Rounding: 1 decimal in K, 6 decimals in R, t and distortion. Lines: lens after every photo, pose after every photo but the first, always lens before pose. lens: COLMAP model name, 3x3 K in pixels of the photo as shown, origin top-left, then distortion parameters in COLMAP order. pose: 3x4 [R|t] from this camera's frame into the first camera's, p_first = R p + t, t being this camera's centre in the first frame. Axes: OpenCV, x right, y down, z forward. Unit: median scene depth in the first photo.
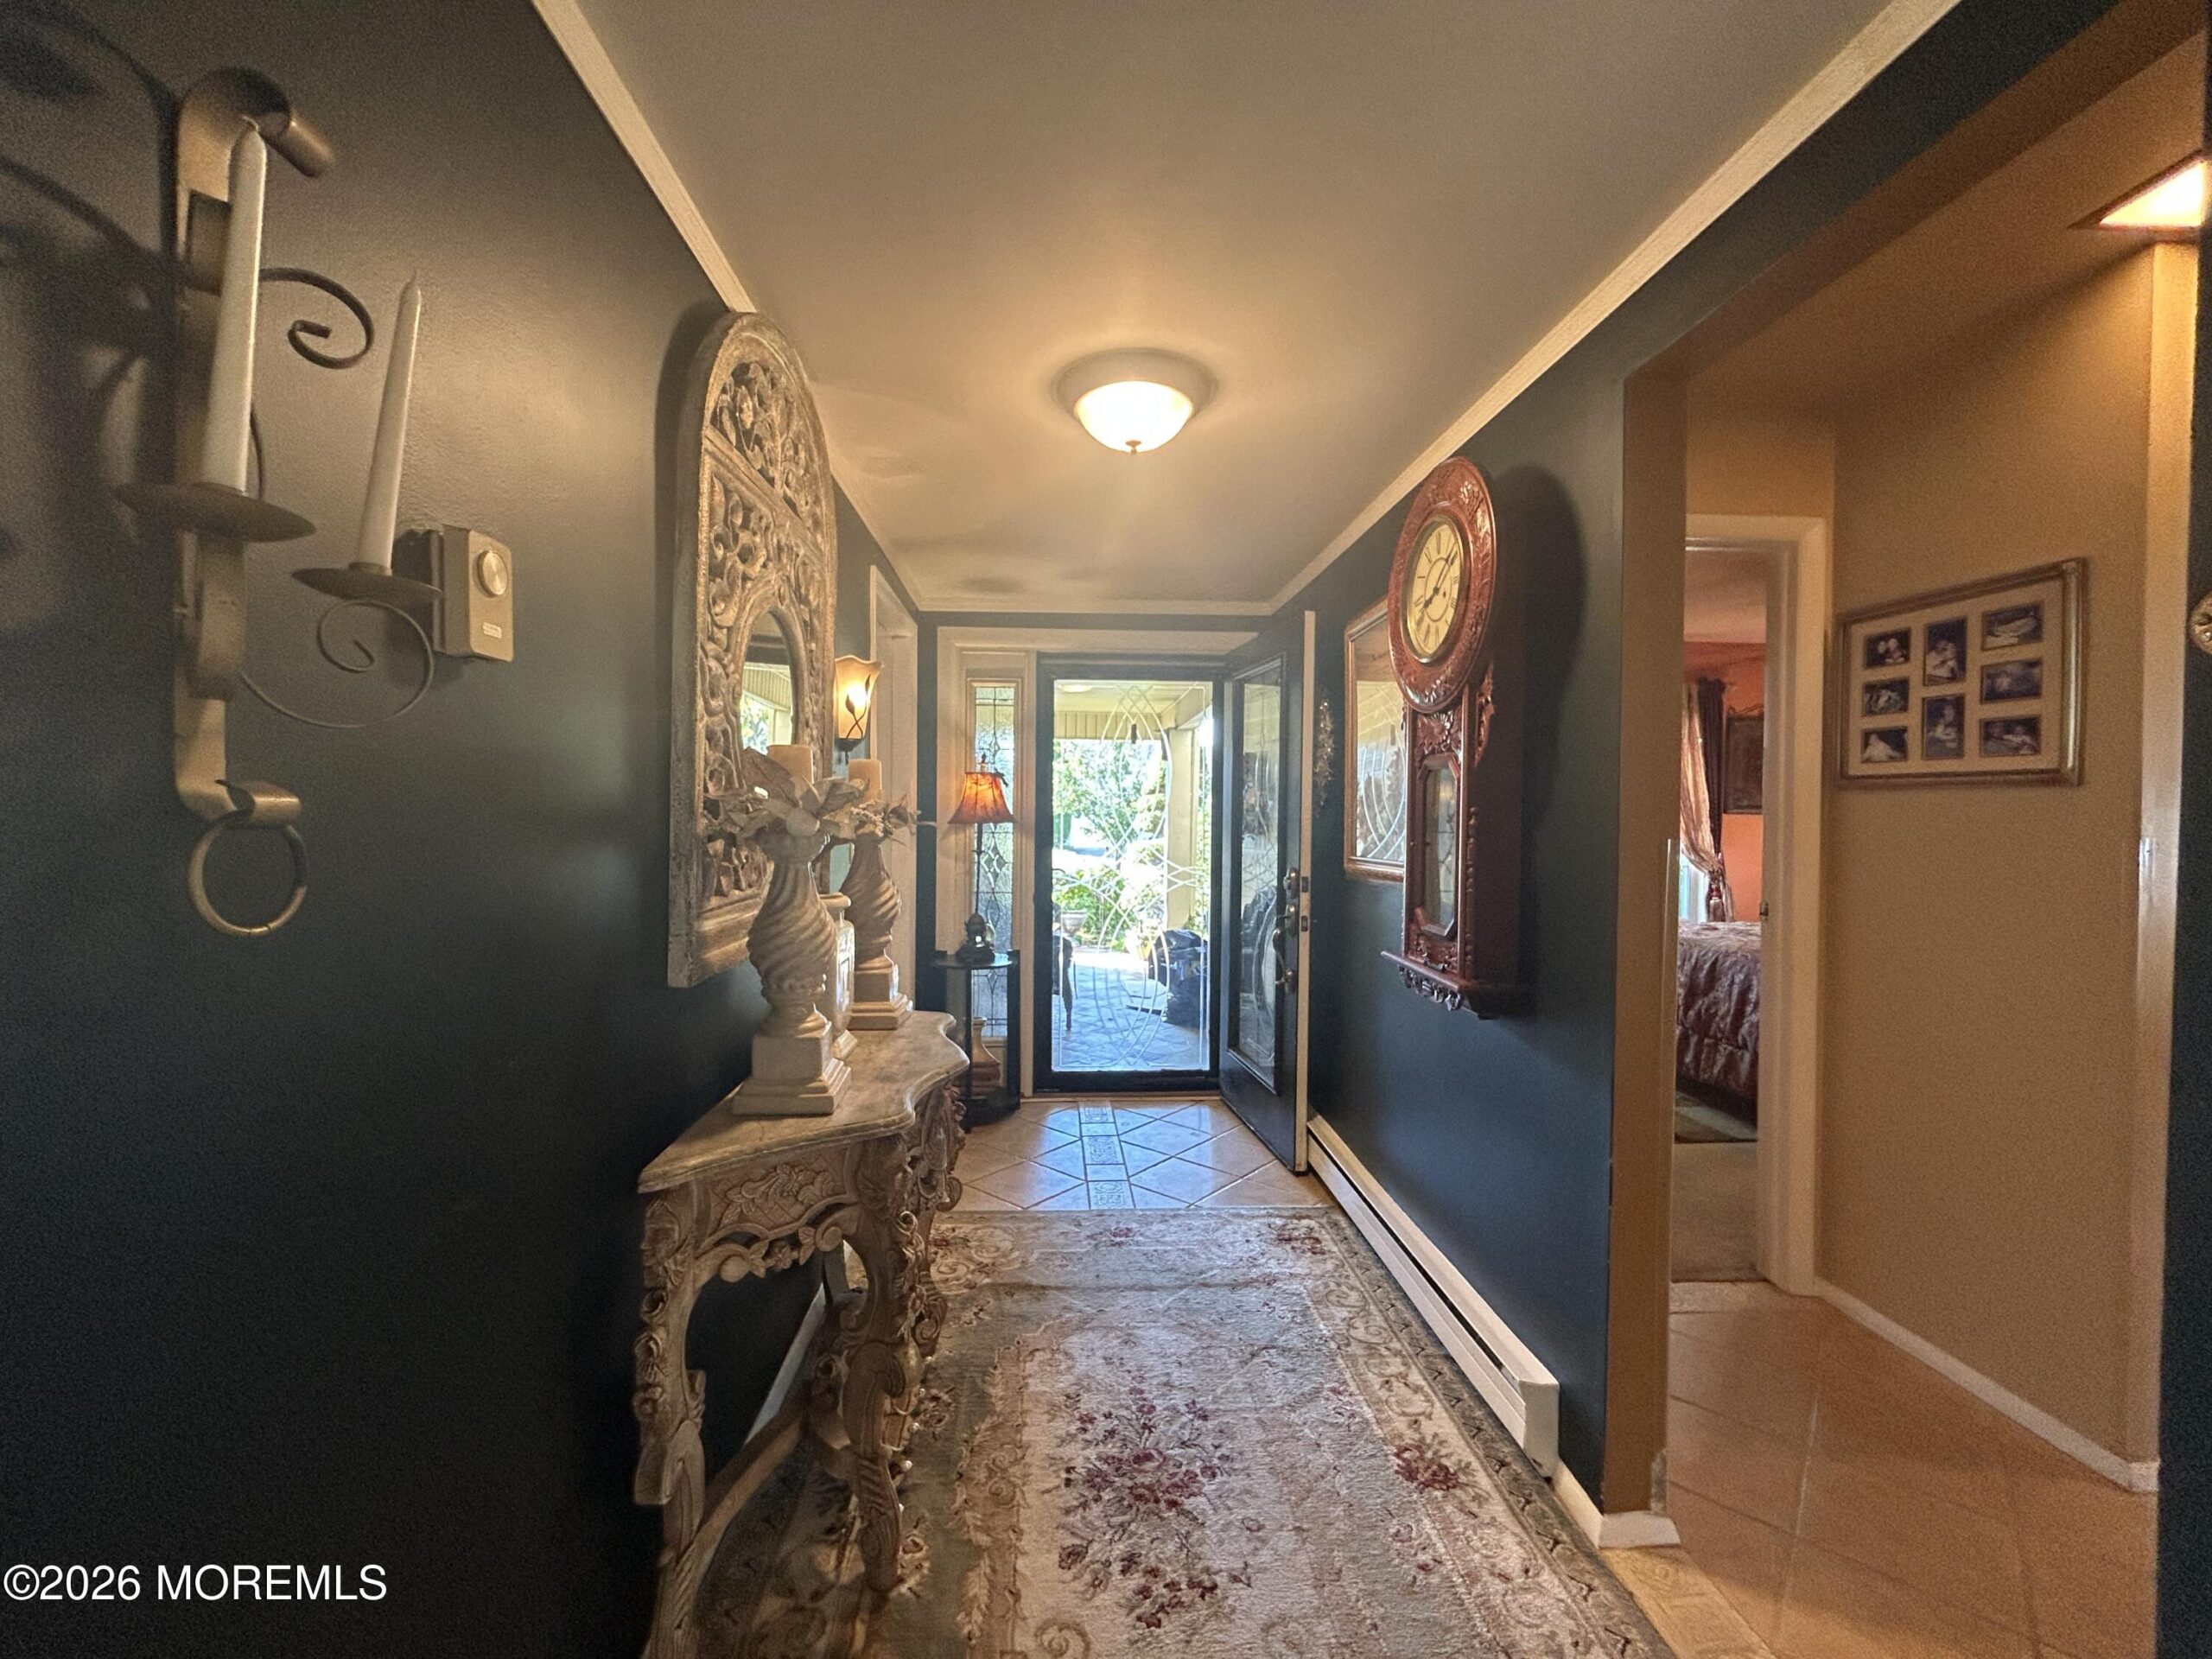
lens RADIAL K [[896.0, 0, 1106.1], [0, 896.0, 828.4], [0, 0, 1]] dist [0.000299, -0.000060]
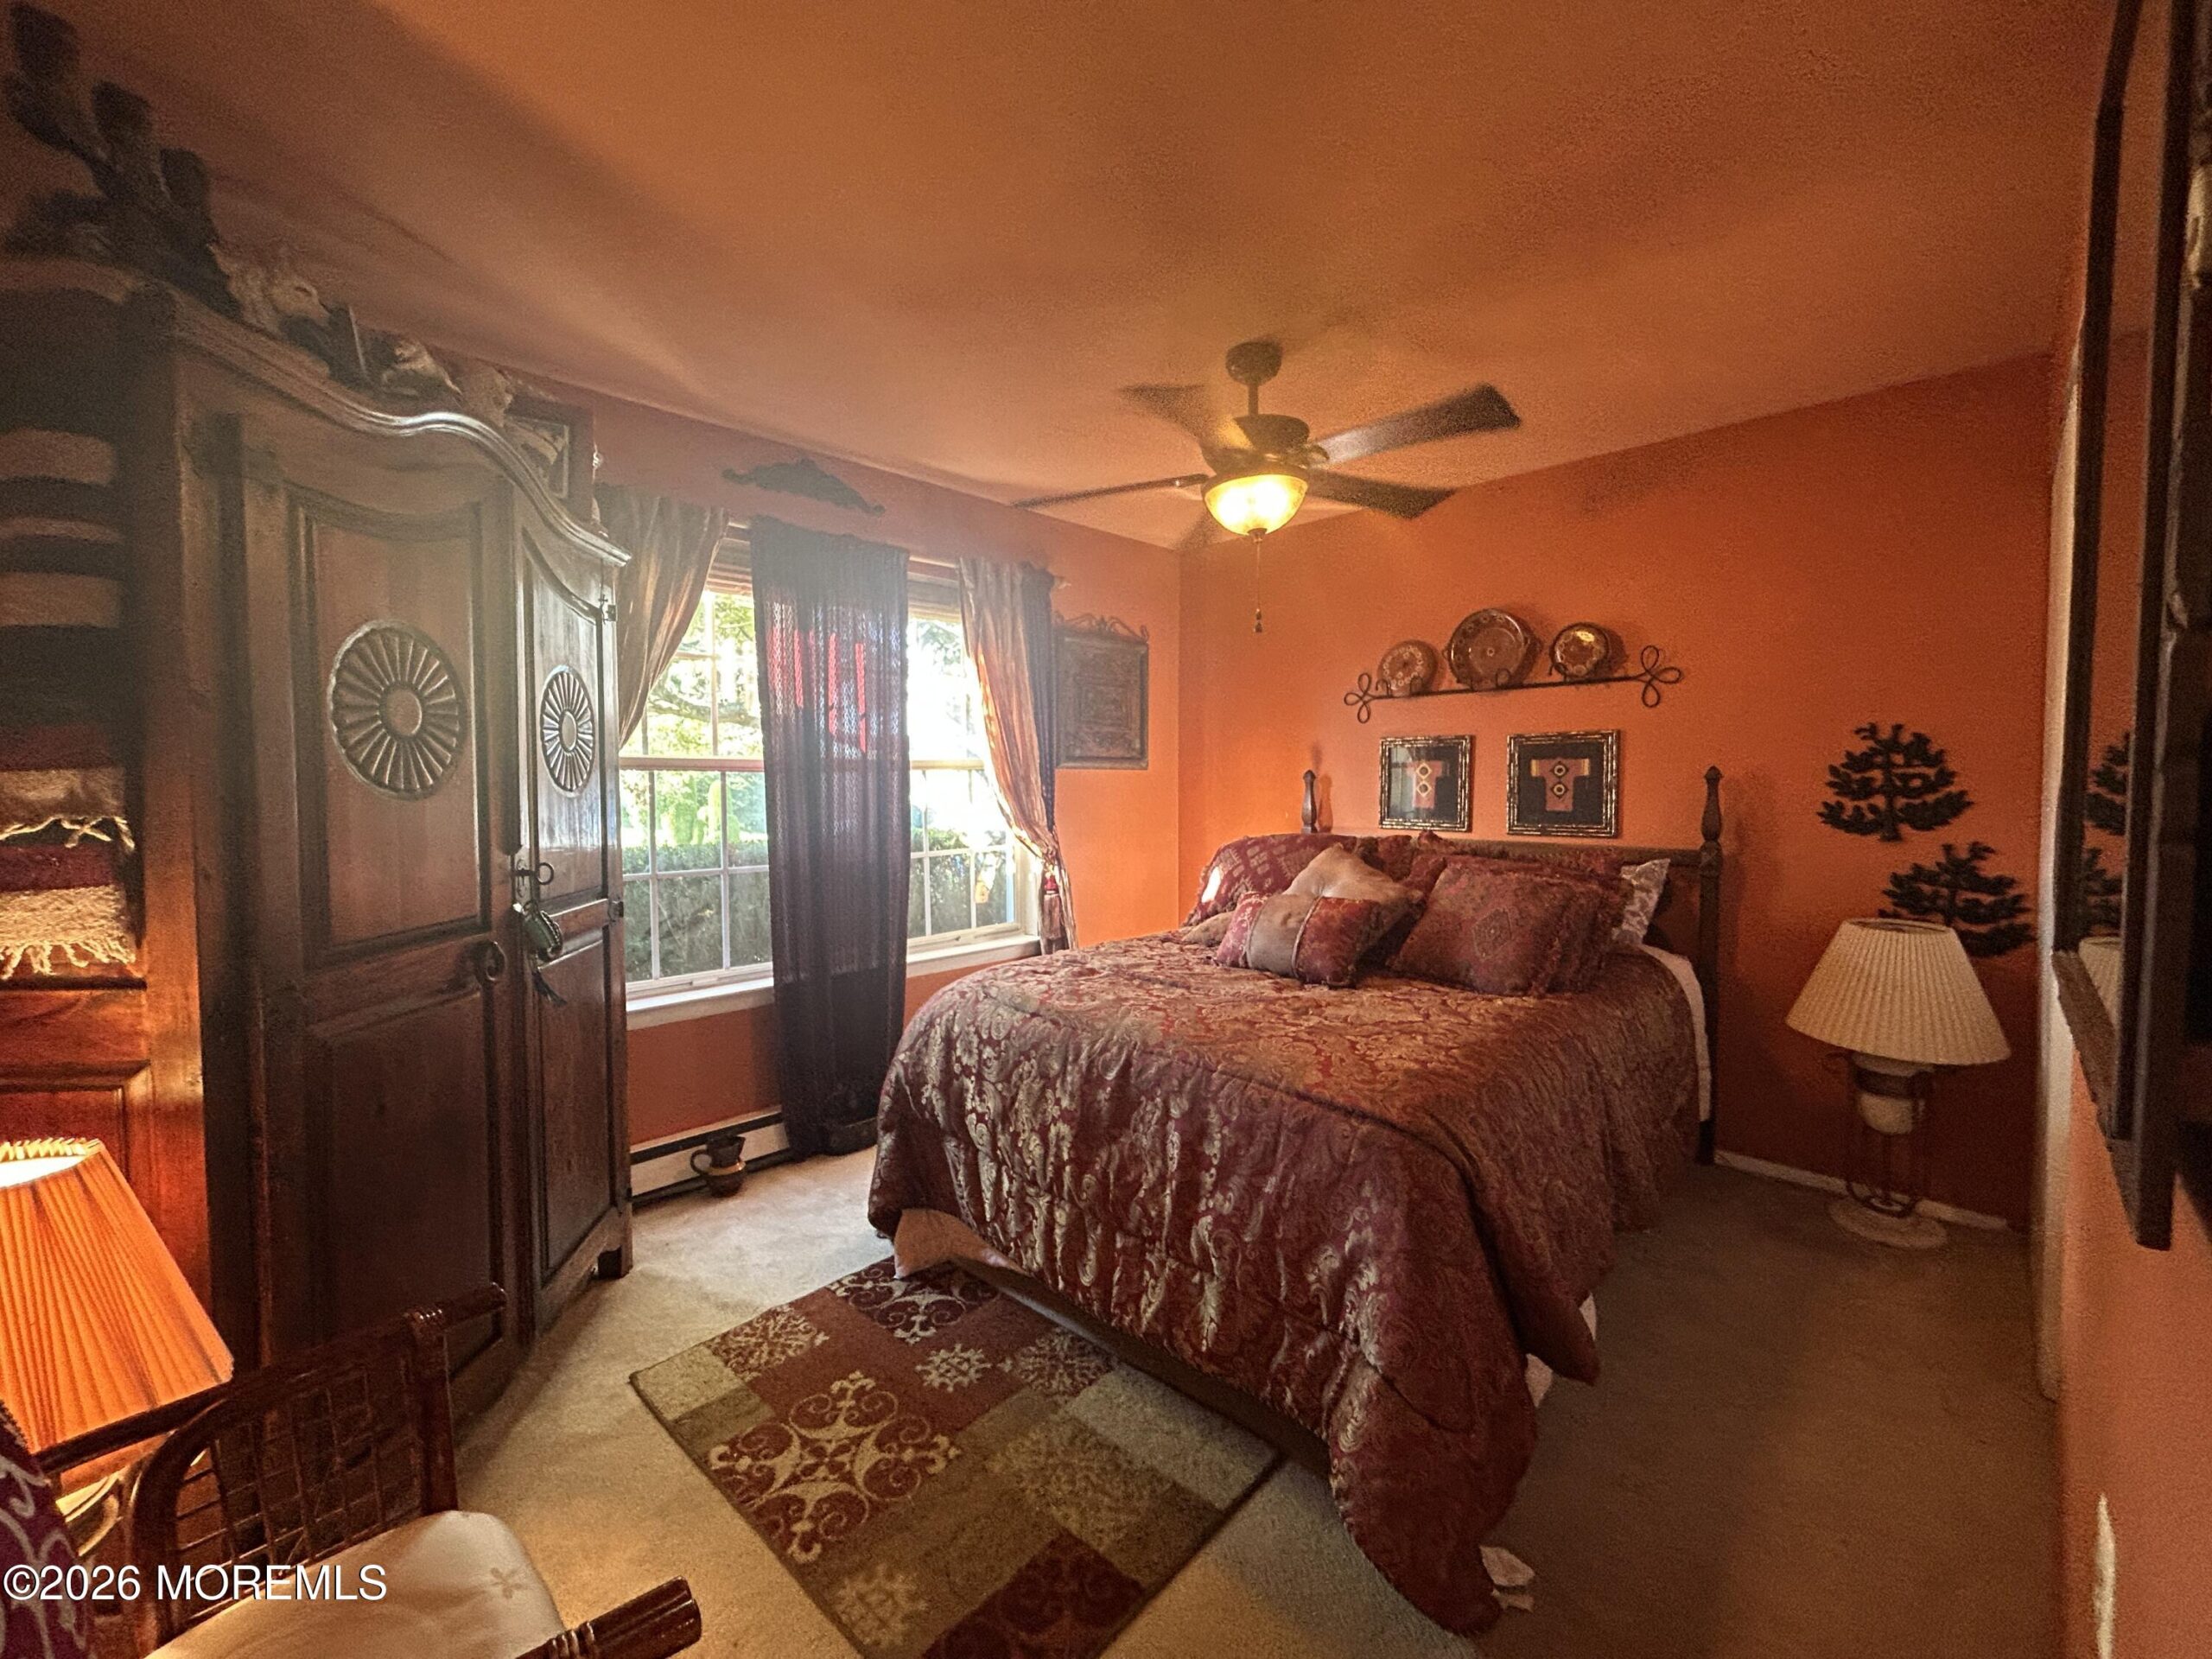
lens RADIAL K [[896.0, 0, 1109.4], [0, 896.0, 821.1], [0, 0, 1]] dist [0.000299, -0.000060]
pose [[0.728663, -0.039946, 0.683706, 0.344002], [0.015570, 0.999006, 0.041774, -0.005854], [-0.684695, -0.019794, 0.728561, 0.652945]]
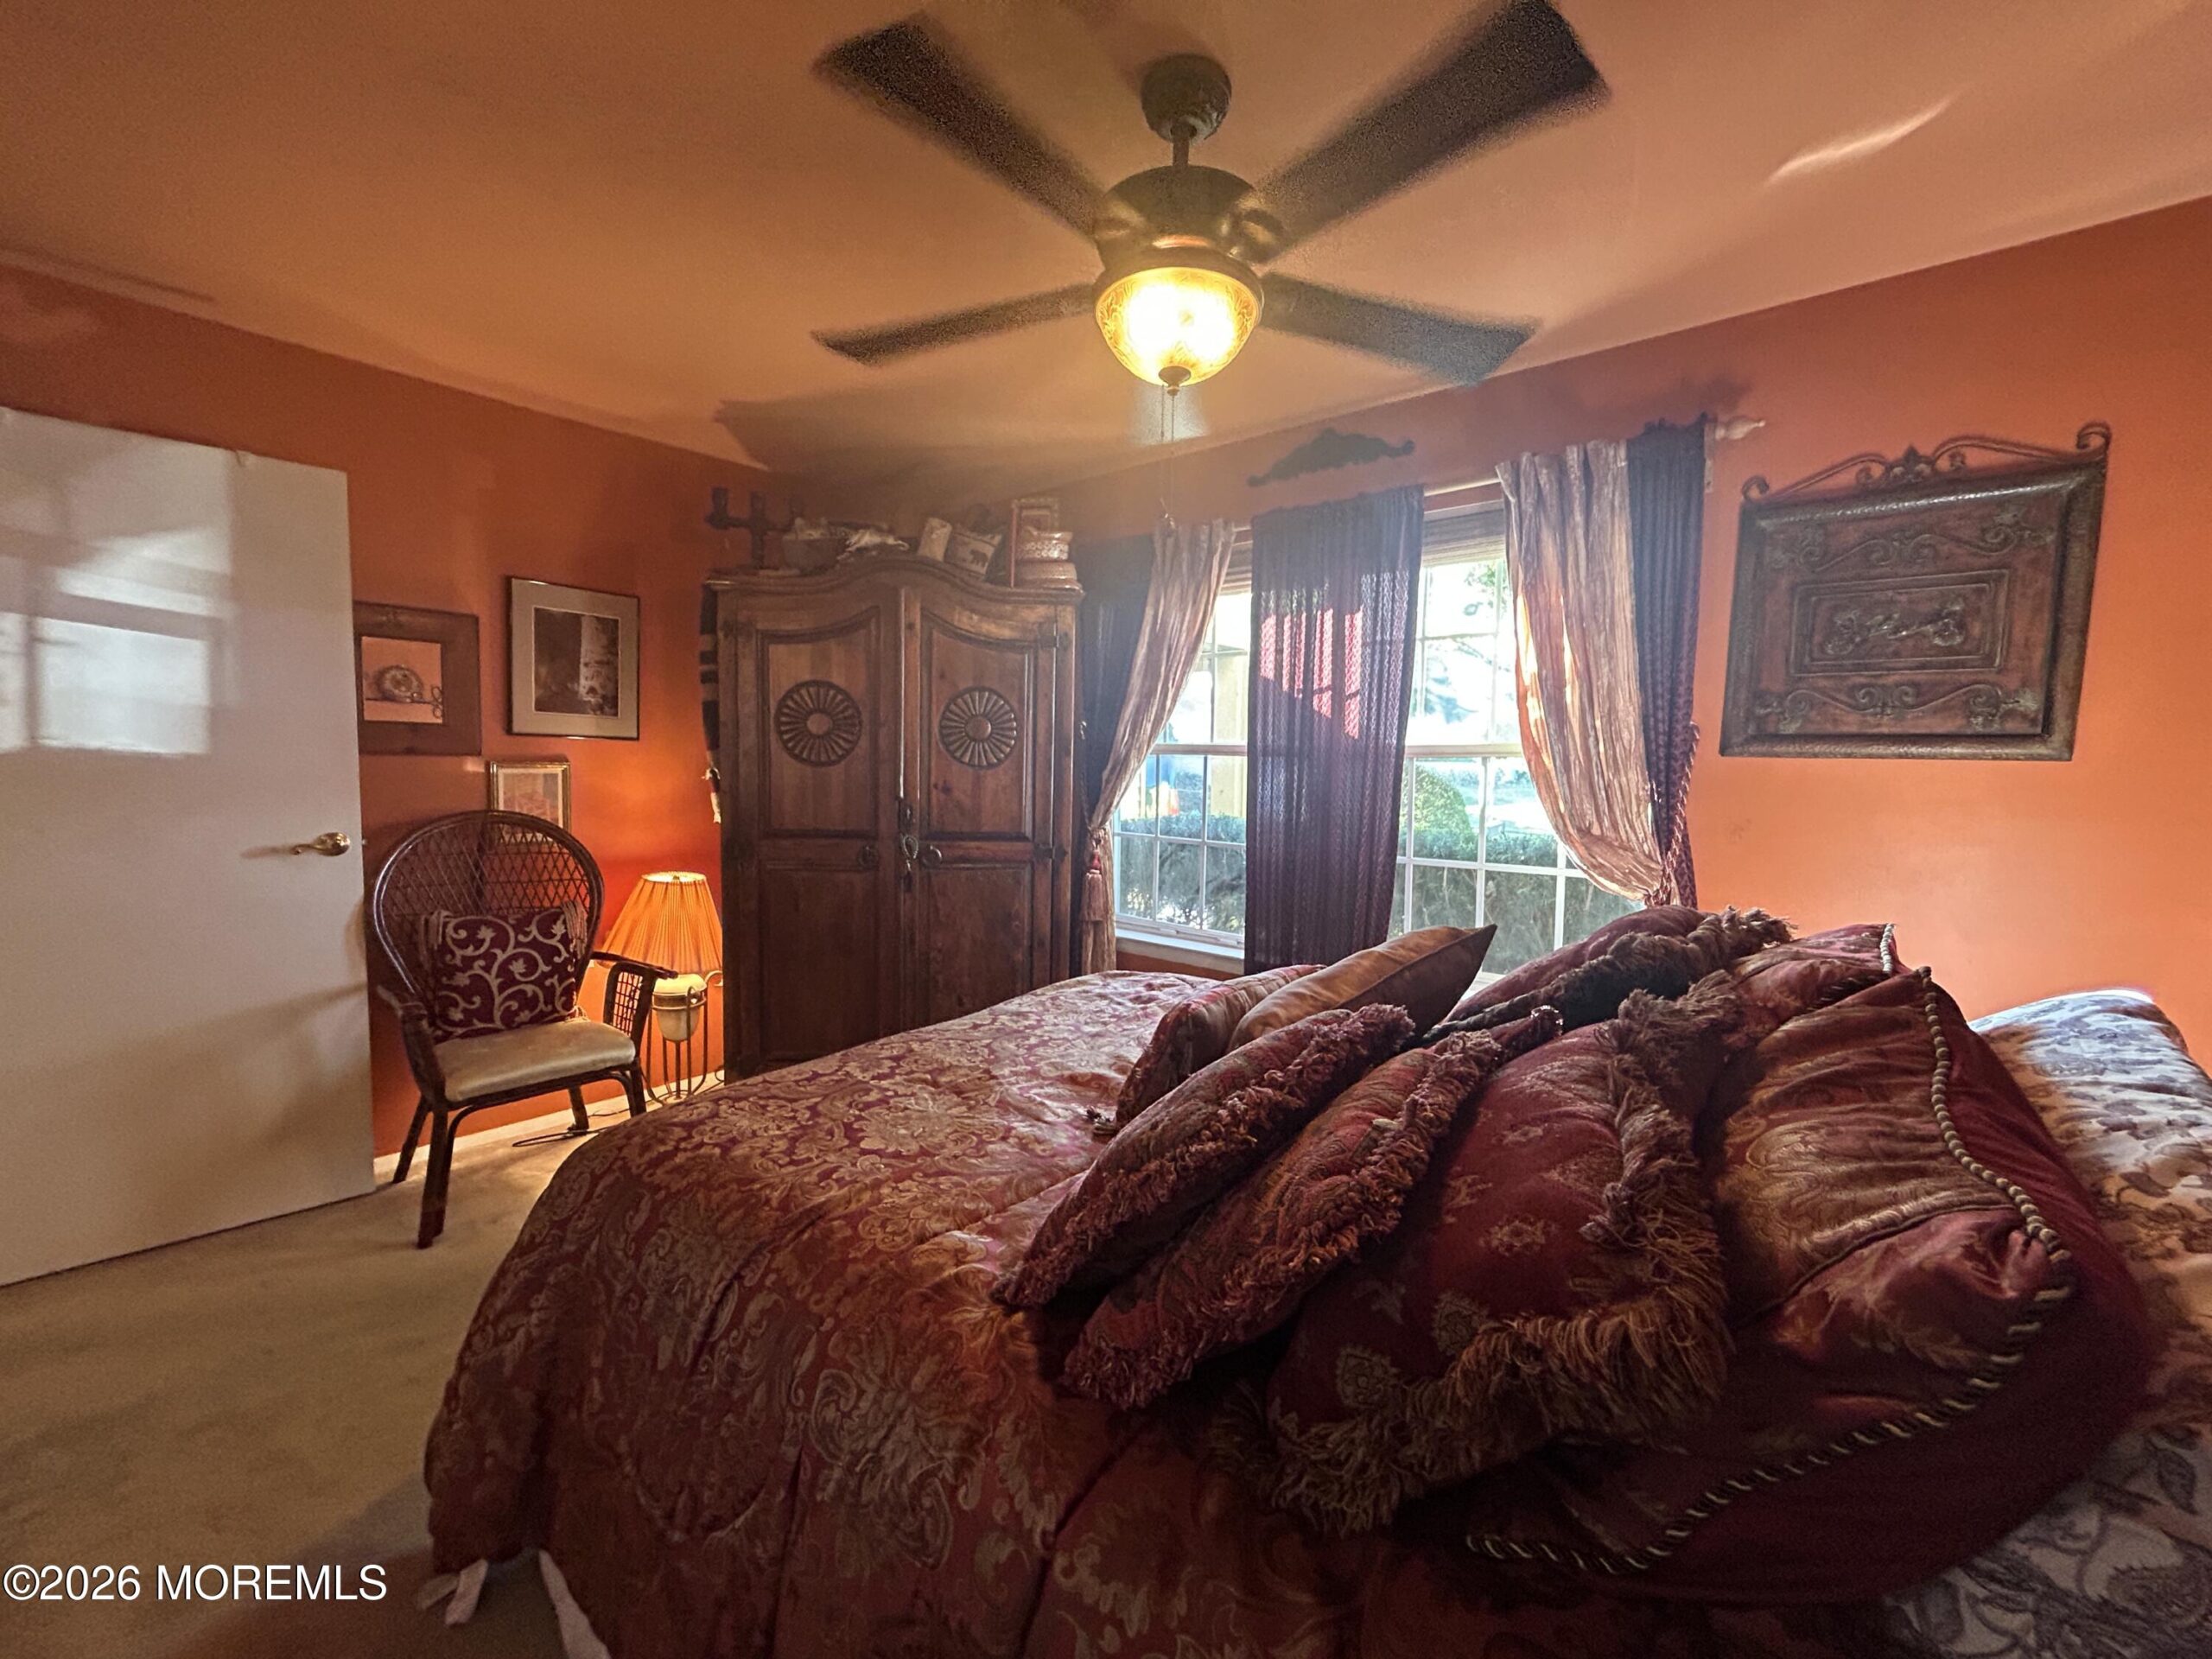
lens RADIAL K [[896.0, 0, 1107.6], [0, 896.0, 816.9], [0, 0, 1]] dist [0.000299, -0.000060]
pose [[0.722101, 0.055282, -0.689576, 1.077874], [-0.021819, 0.998126, 0.057169, -0.008697], [0.691444, -0.026235, 0.721954, 0.729251]]
